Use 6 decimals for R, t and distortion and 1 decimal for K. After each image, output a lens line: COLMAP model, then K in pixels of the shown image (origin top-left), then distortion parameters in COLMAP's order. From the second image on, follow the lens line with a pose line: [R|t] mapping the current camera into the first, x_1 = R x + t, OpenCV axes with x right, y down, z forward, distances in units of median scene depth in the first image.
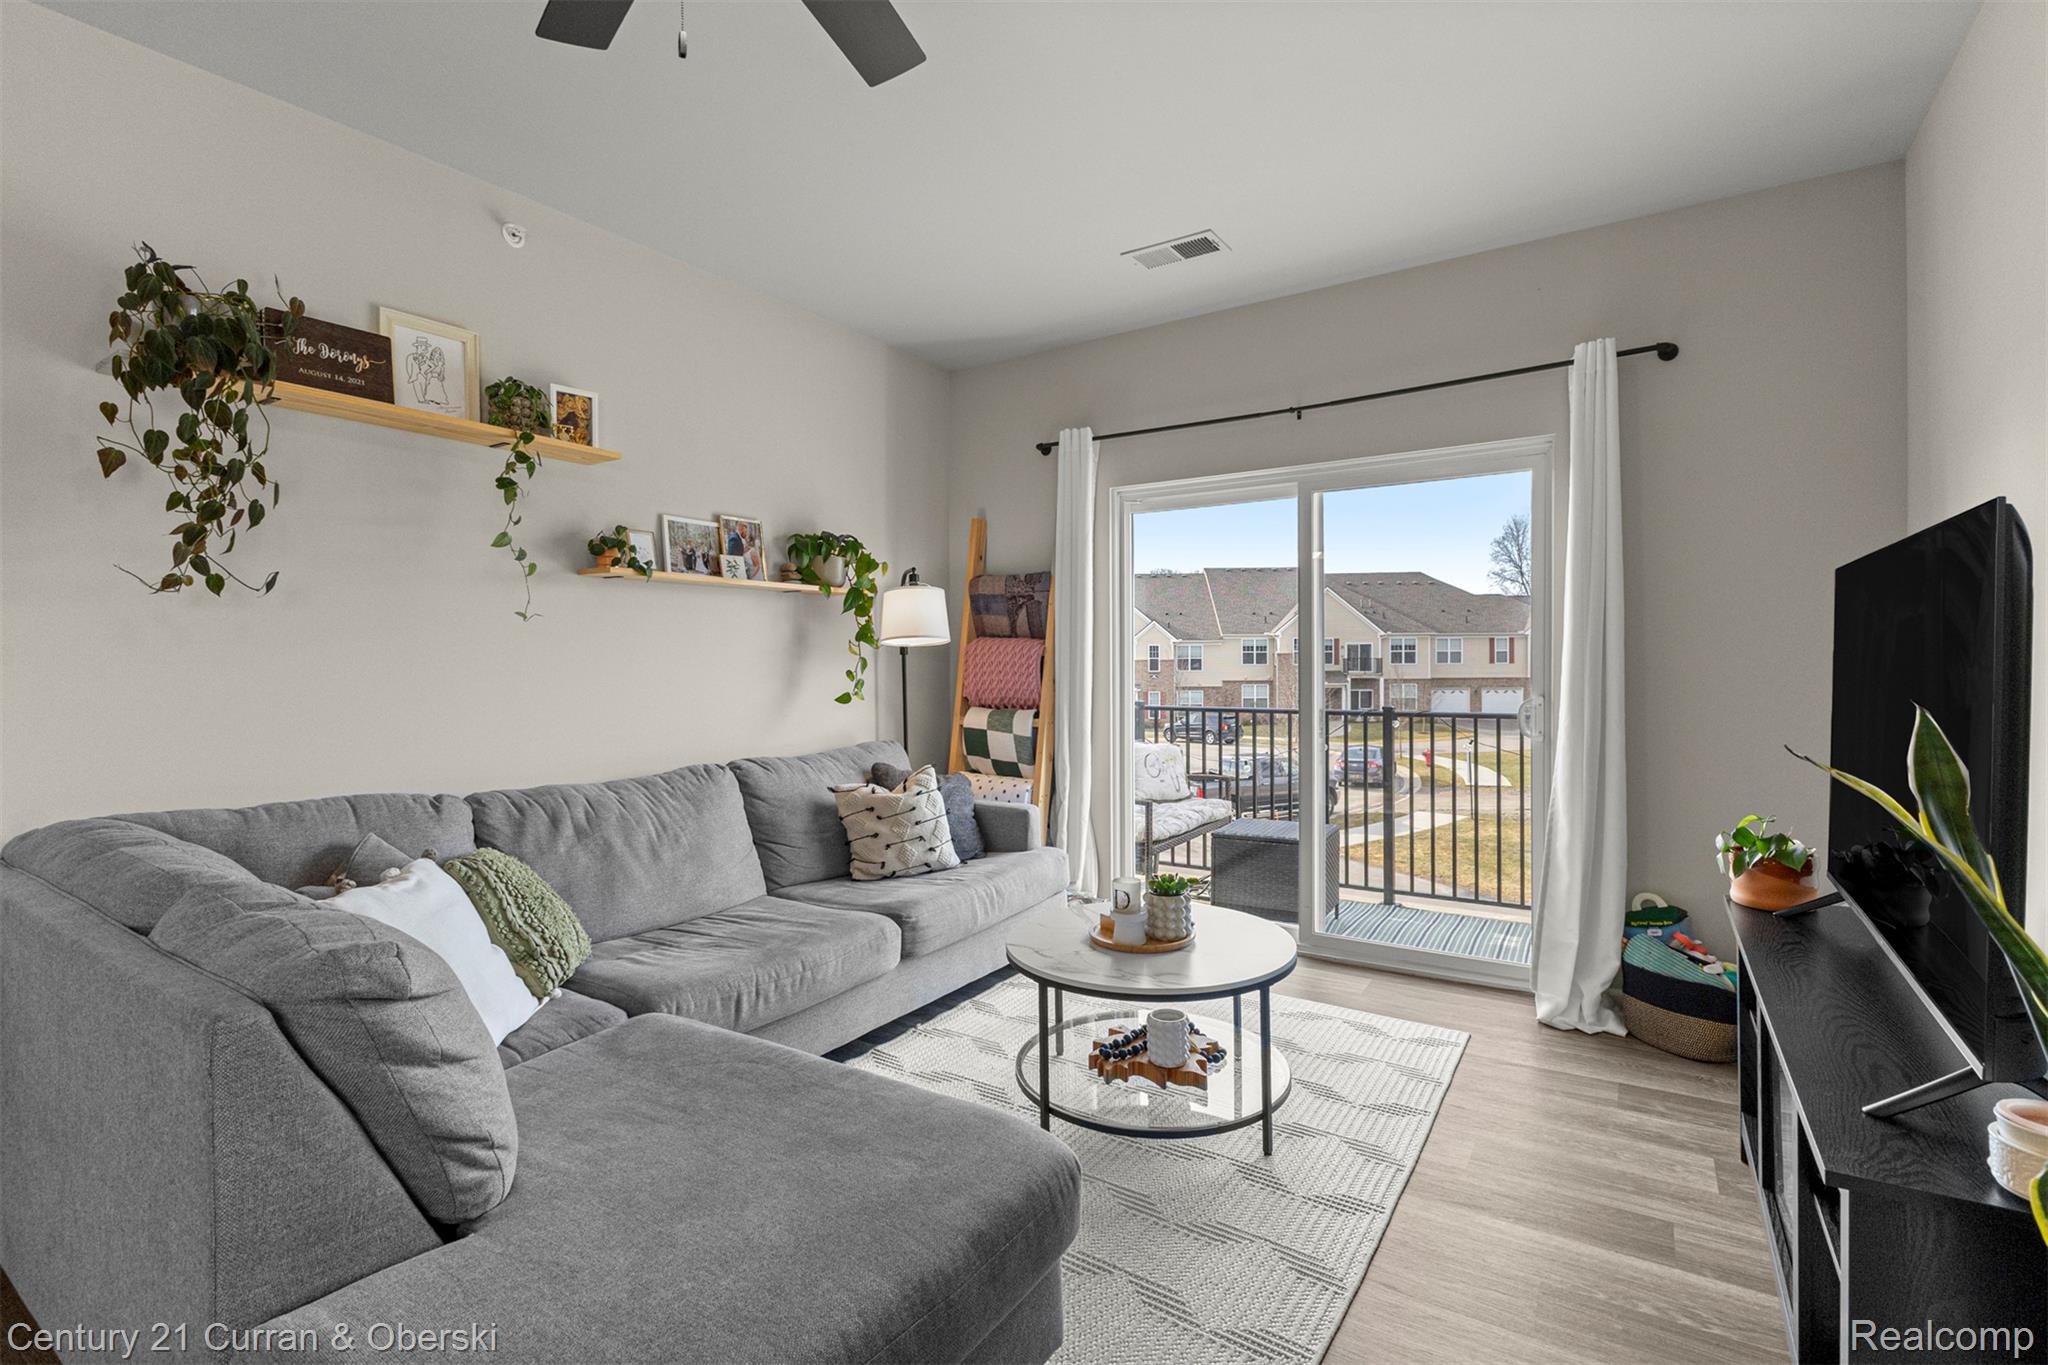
lens RADIAL K [[945.9, 0, 1025.3], [0, 945.9, 659.4], [0, 0, 1]] dist [0.000650, 0.000060]
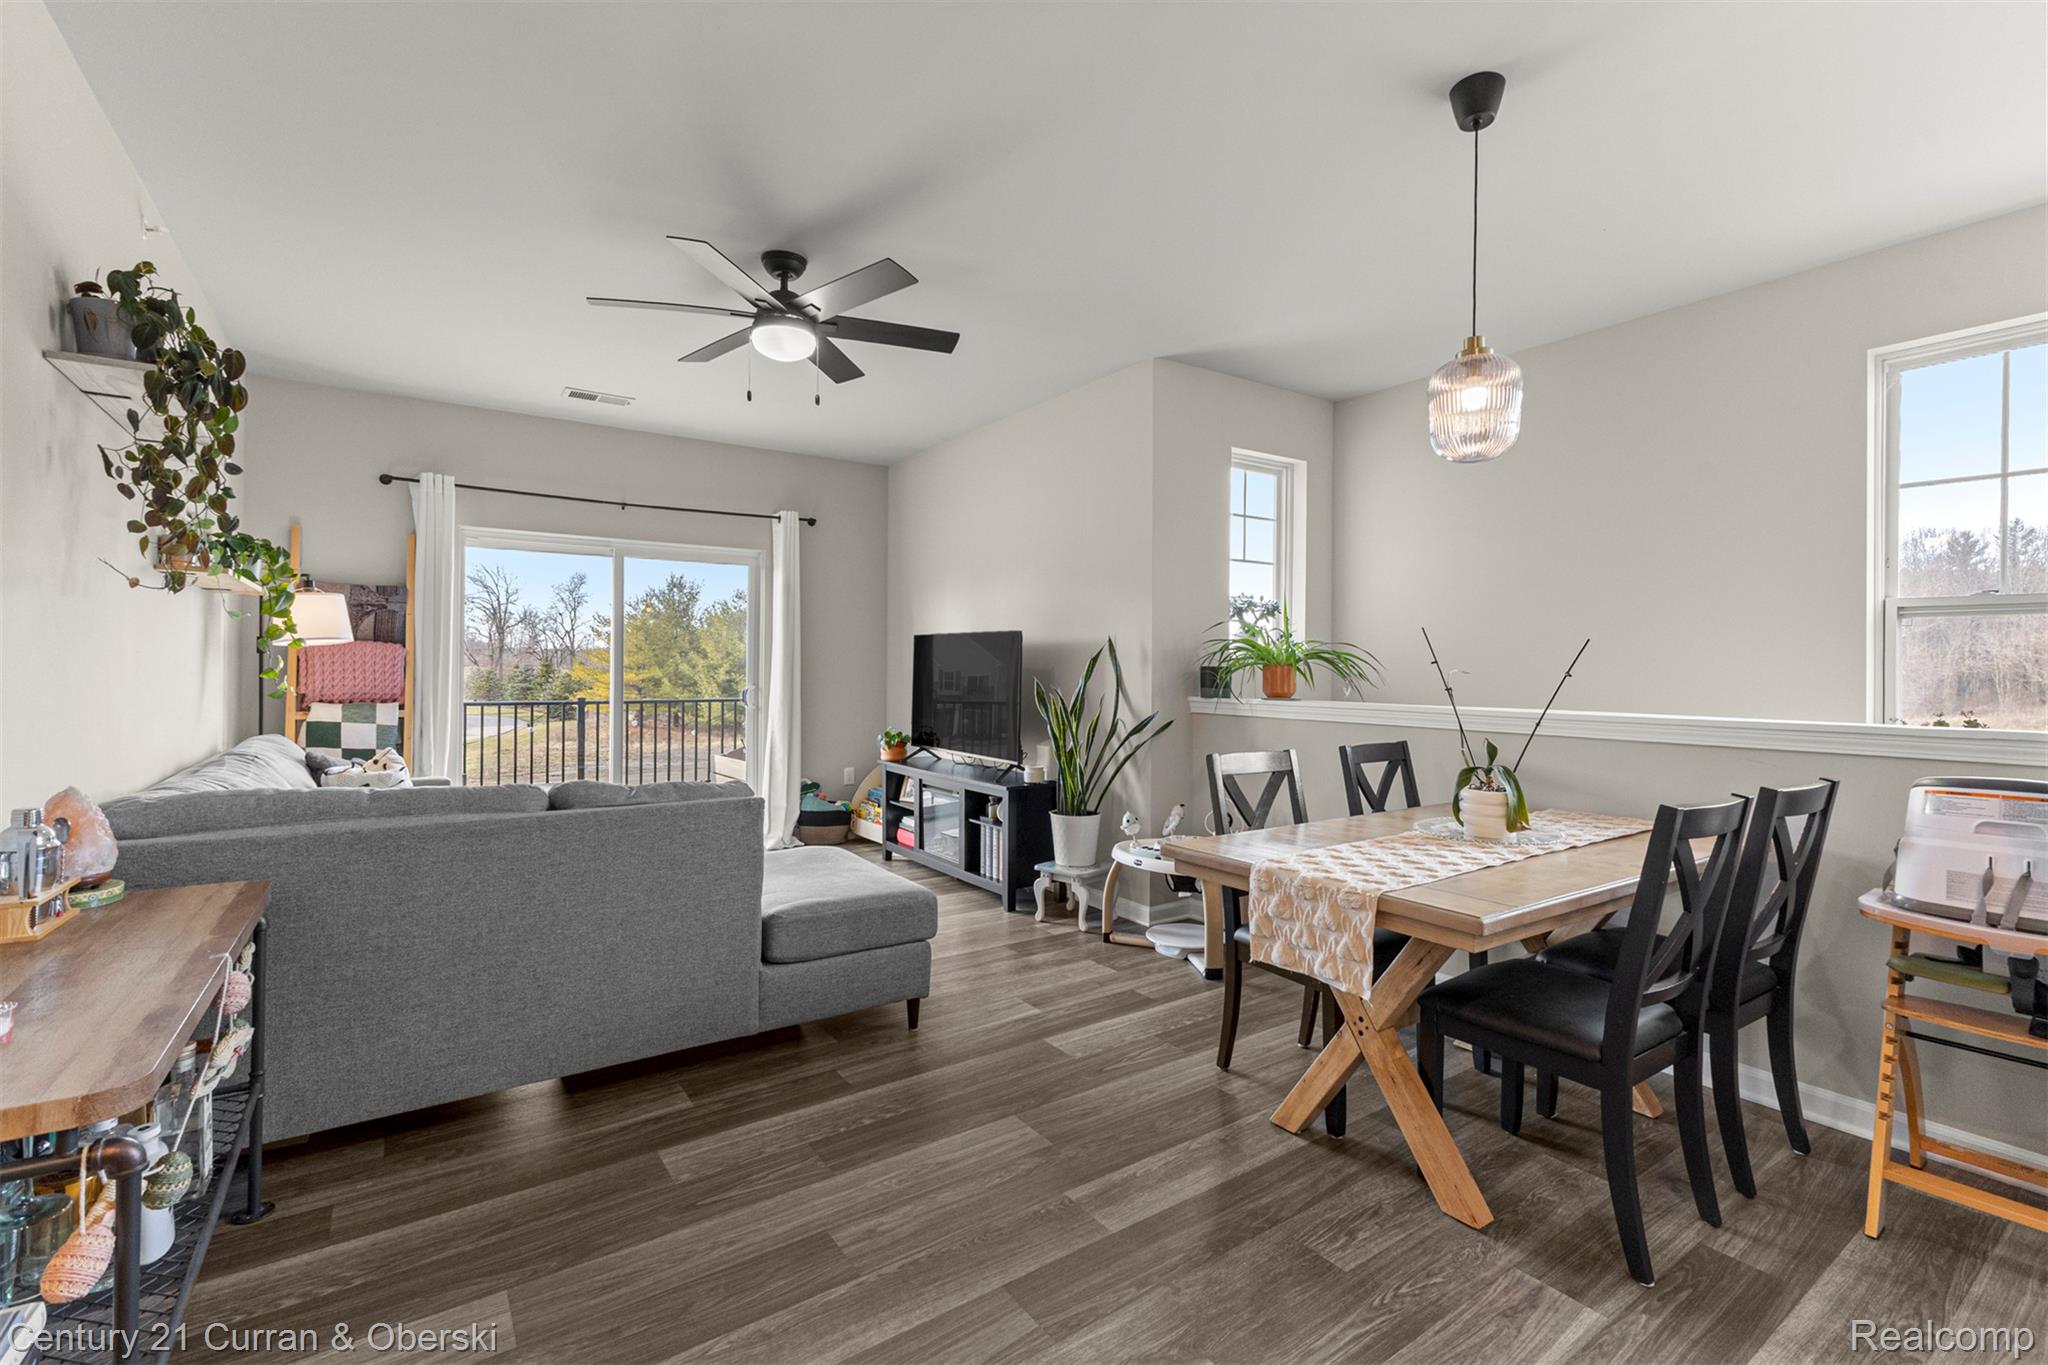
lens RADIAL K [[893.2, 0, 1026.3], [0, 893.2, 674.1], [0, 0, 1]] dist [0.004029, -0.000816]
pose [[0.377709, 0.005368, 0.925909, -0.730498], [-0.013261, 0.999912, -0.000387, 0.007576], [-0.925829, -0.012132, 0.377747, -0.150881]]
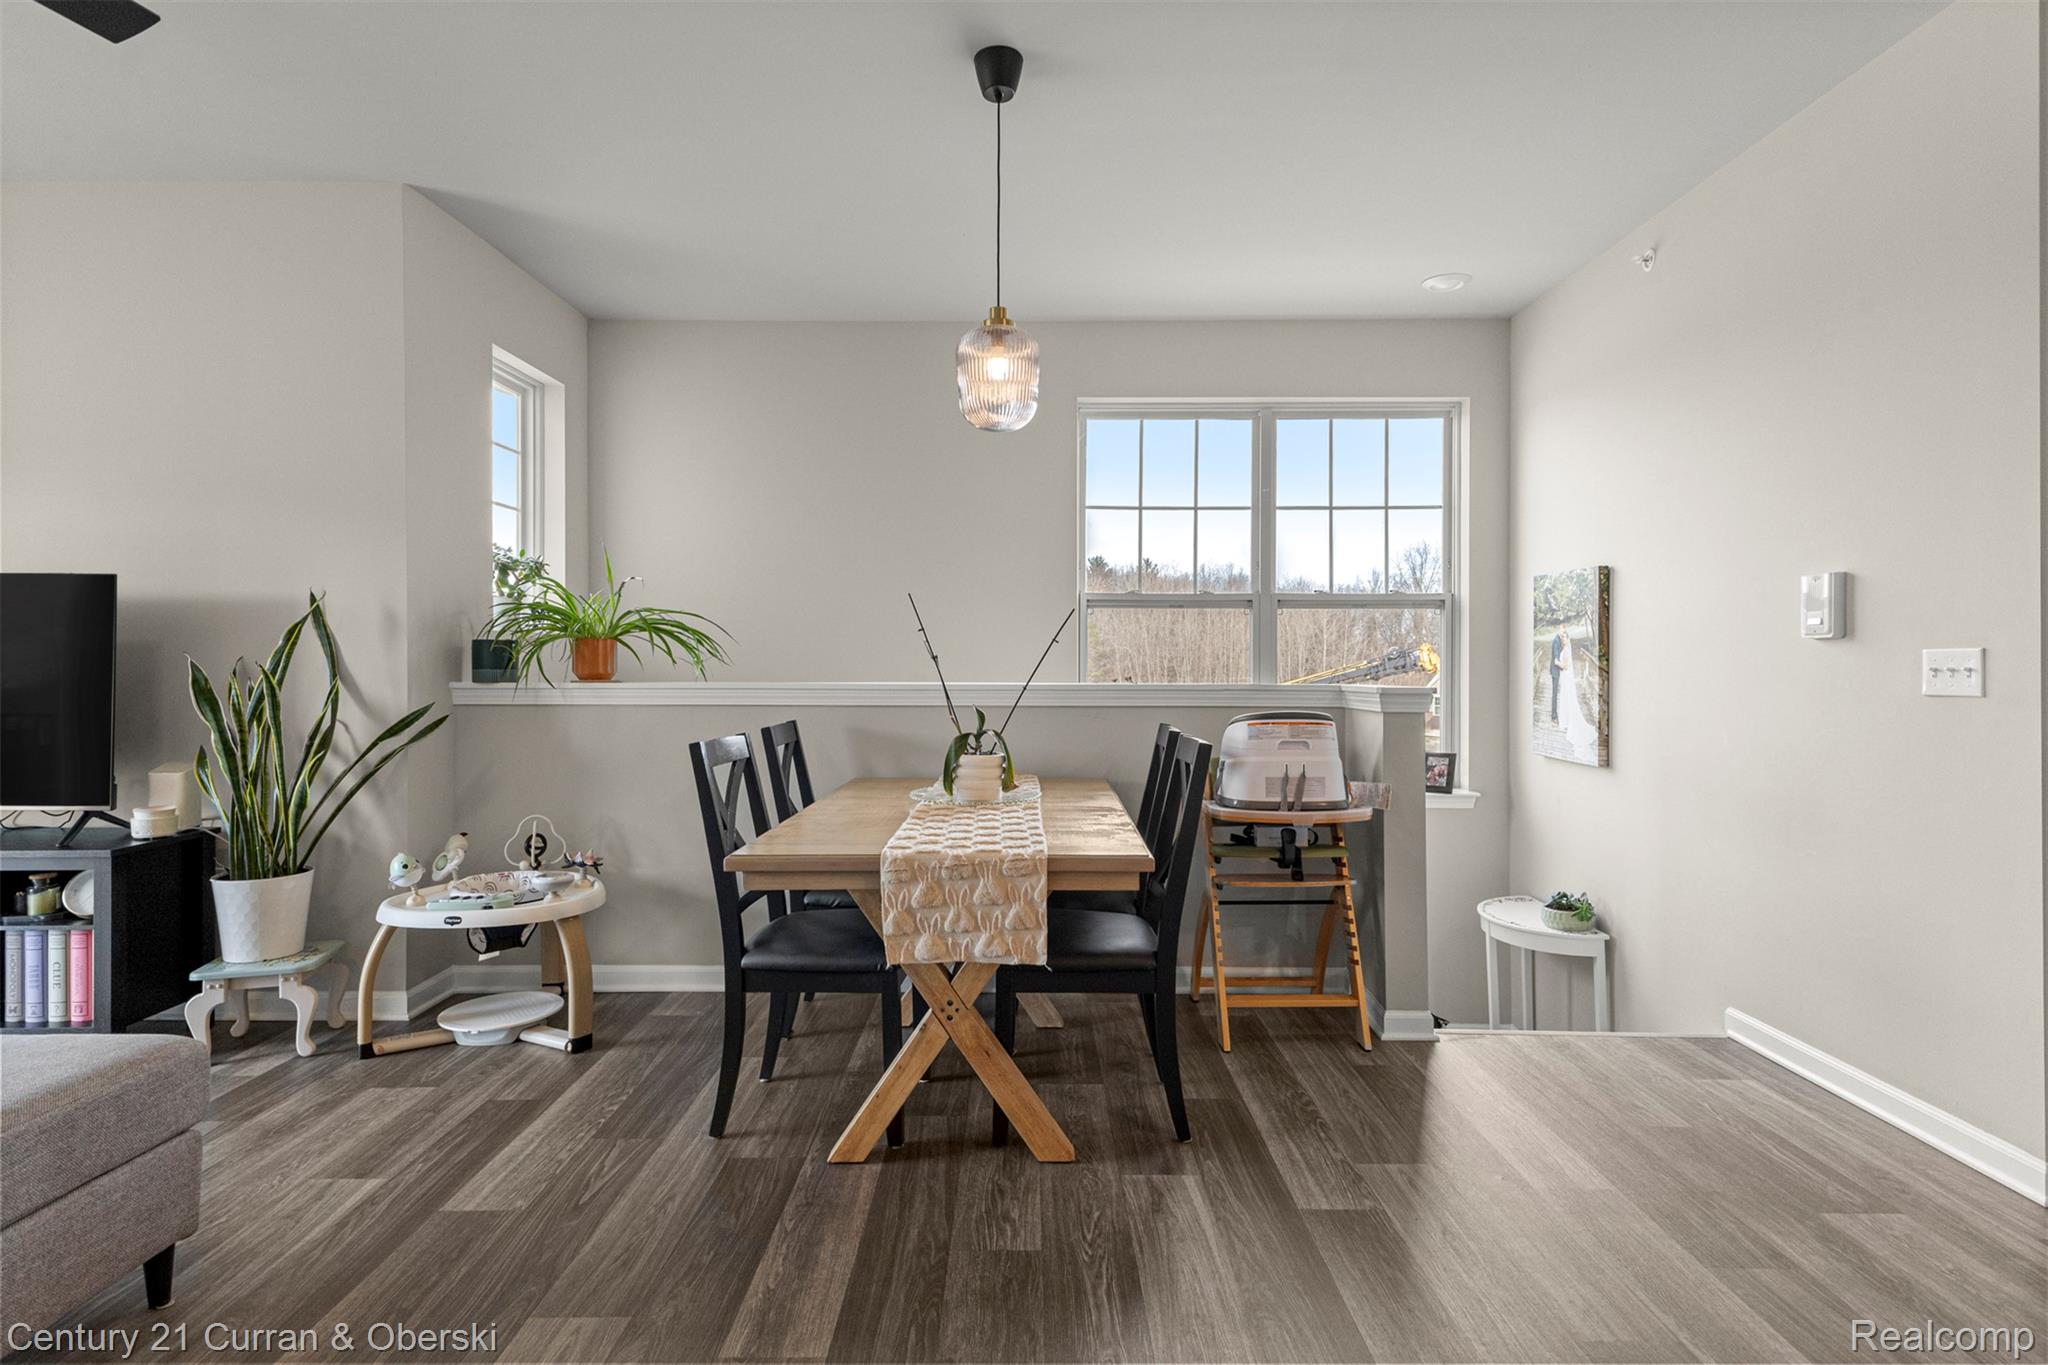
lens RADIAL K [[1025.3, 0, 1030.9], [0, 1025.3, 680.0], [0, 0, 1]] dist [0.017760, -0.000333]
pose [[-0.544189, -0.002142, 0.838960, -0.671702], [0.000351, 0.999996, 0.002780, 0.026473], [-0.838962, 0.001807, -0.544186, 0.124093]]
